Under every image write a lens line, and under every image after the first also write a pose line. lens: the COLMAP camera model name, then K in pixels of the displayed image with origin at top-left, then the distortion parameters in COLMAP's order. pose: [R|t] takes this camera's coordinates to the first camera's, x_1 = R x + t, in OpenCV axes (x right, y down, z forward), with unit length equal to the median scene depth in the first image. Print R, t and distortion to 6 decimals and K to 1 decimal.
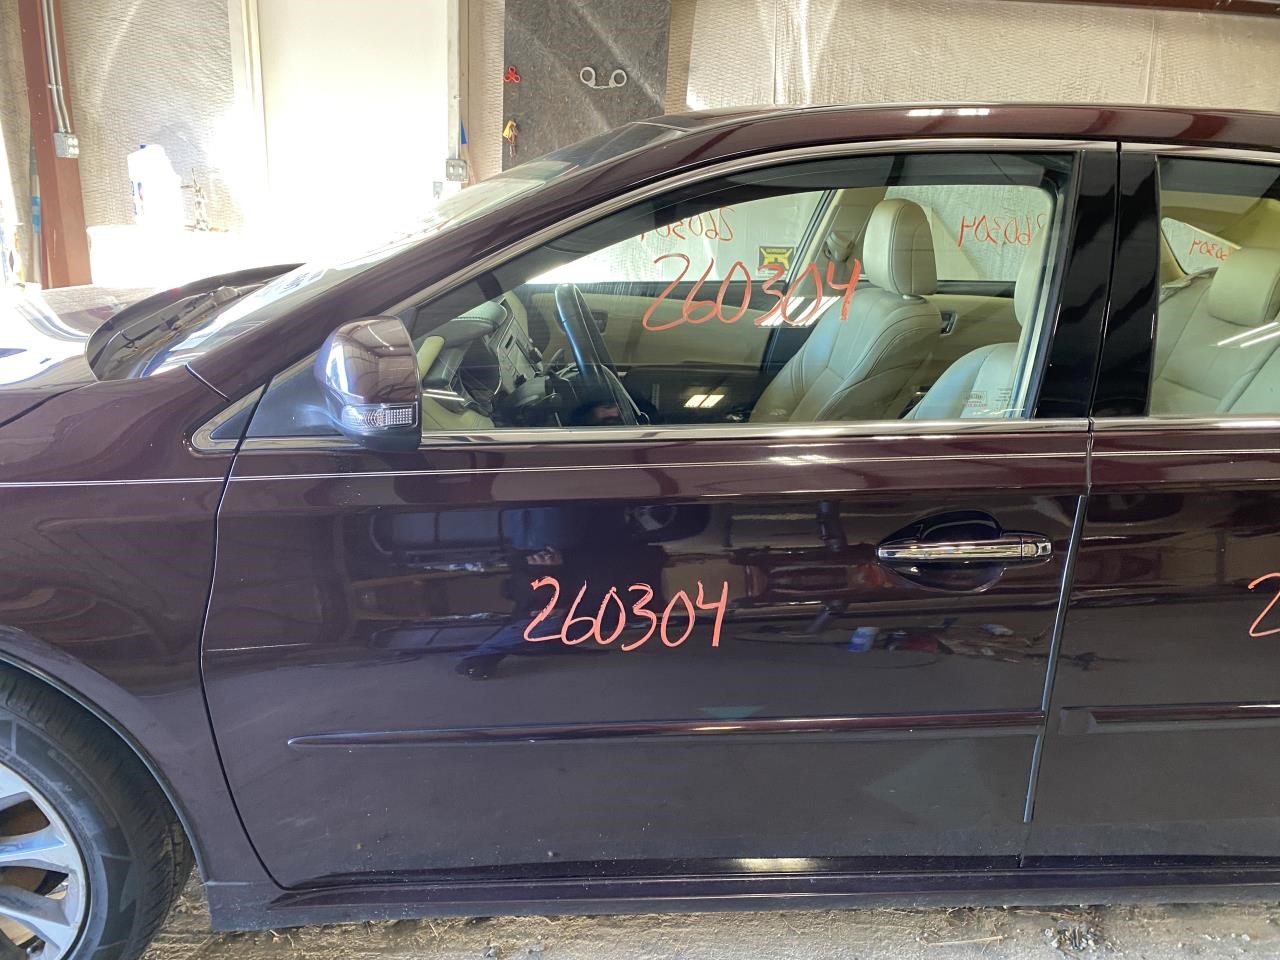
lens RADIAL K [[963.6, 0, 647.0], [0, 963.6, 482.6], [0, 0, 1]] dist [0.004791, 0.001052]
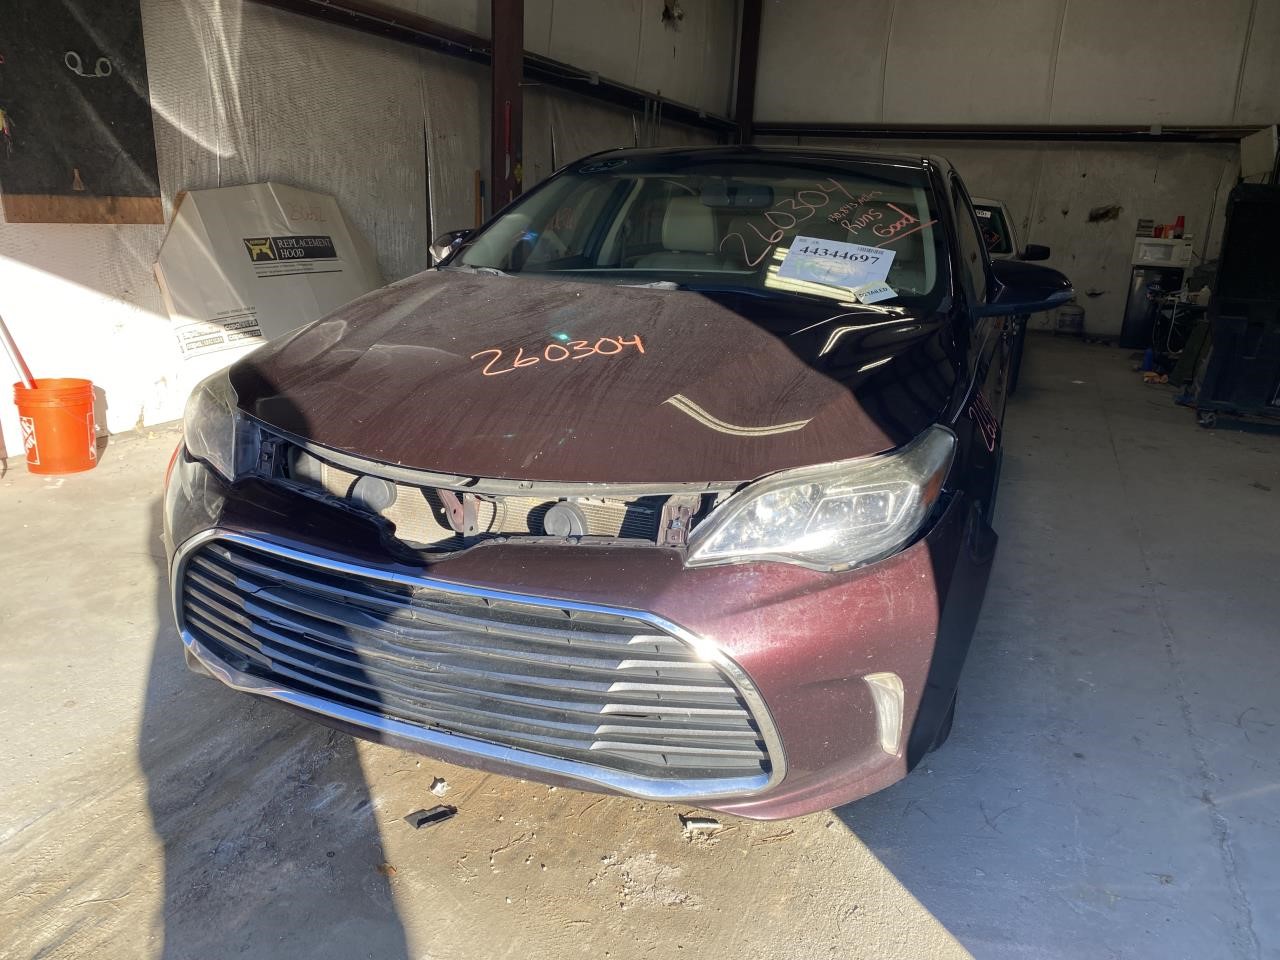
lens RADIAL K [[963.6, 0, 641.1], [0, 963.6, 478.8], [0, 0, 1]] dist [0.004791, 0.001052]
pose [[0.418845, -0.285540, 0.861995, -0.721246], [0.258046, 0.947565, 0.188500, -0.090324], [-0.870621, 0.143482, 0.470566, 0.180336]]
